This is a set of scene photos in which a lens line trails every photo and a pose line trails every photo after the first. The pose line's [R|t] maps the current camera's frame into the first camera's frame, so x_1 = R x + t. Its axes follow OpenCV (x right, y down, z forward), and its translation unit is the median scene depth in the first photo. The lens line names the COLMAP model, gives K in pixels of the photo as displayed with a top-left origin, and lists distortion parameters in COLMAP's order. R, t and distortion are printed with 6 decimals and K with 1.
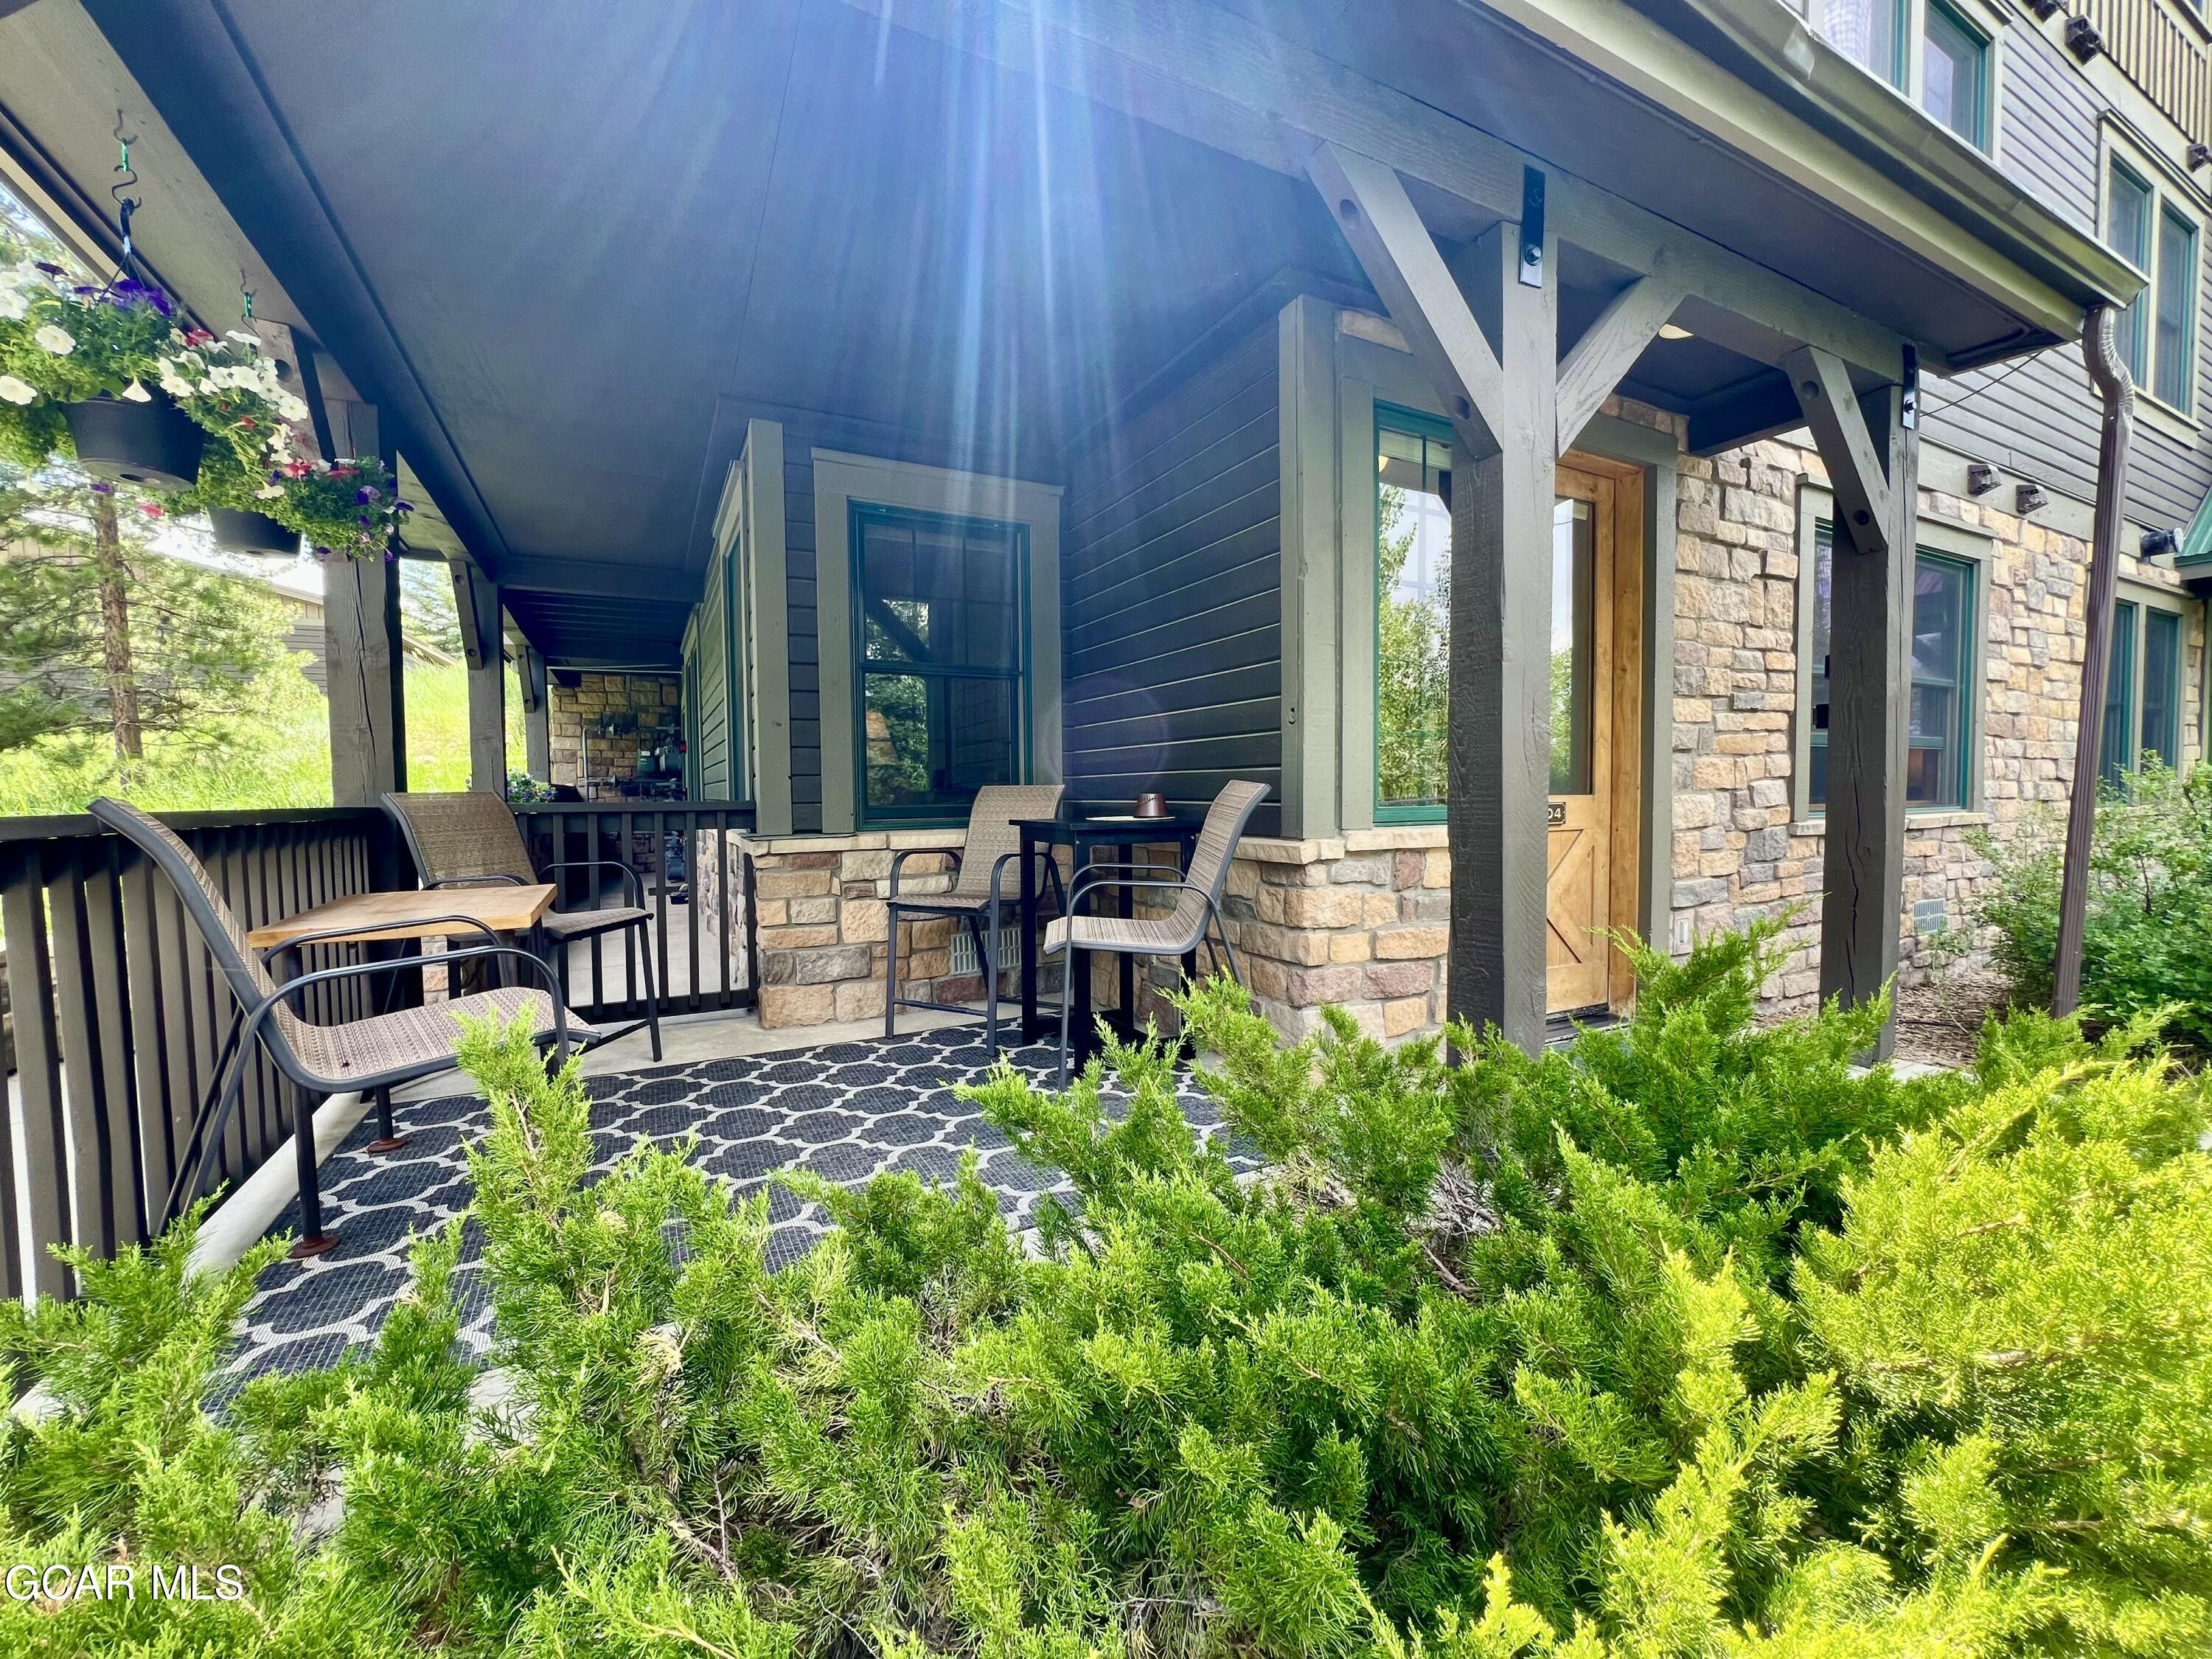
lens RADIAL K [[893.0, 0, 1103.9], [0, 893.0, 824.5], [0, 0, 1]] dist [-0.002623, 0.000031]
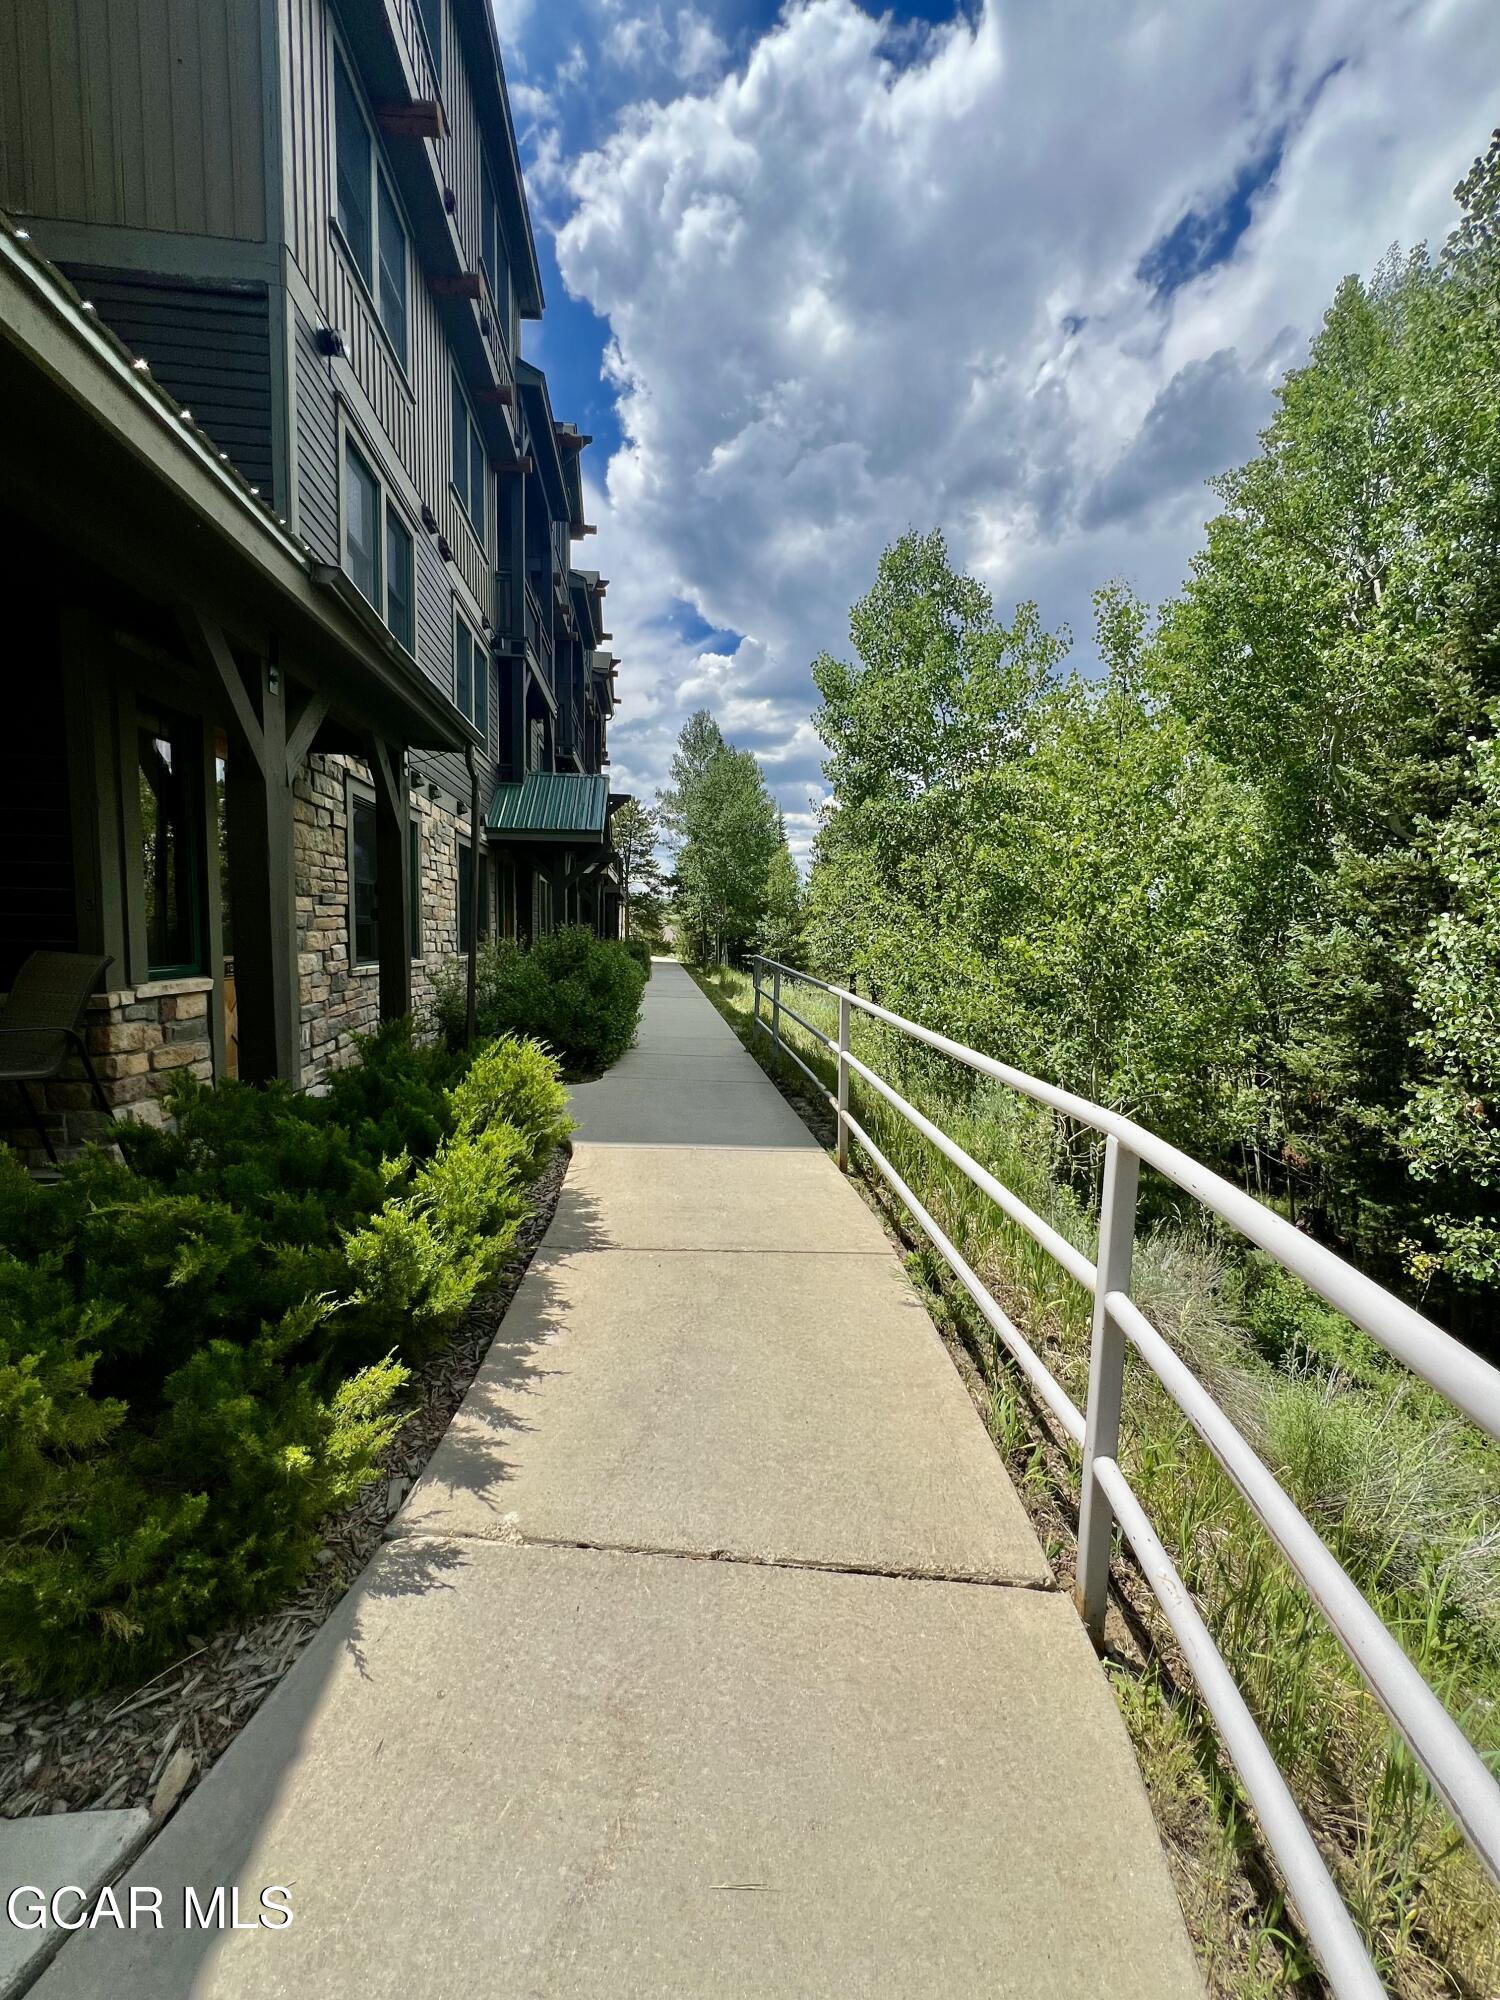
lens RADIAL K [[807.4, 0, 745.0], [0, 807.4, 998.2], [0, 0, 1]] dist [-0.002623, 0.000031]
pose [[0.364861, -0.058325, 0.929233, -0.422419], [0.018157, 0.998292, 0.055530, -0.018804], [-0.930885, -0.003389, 0.365297, -0.300950]]
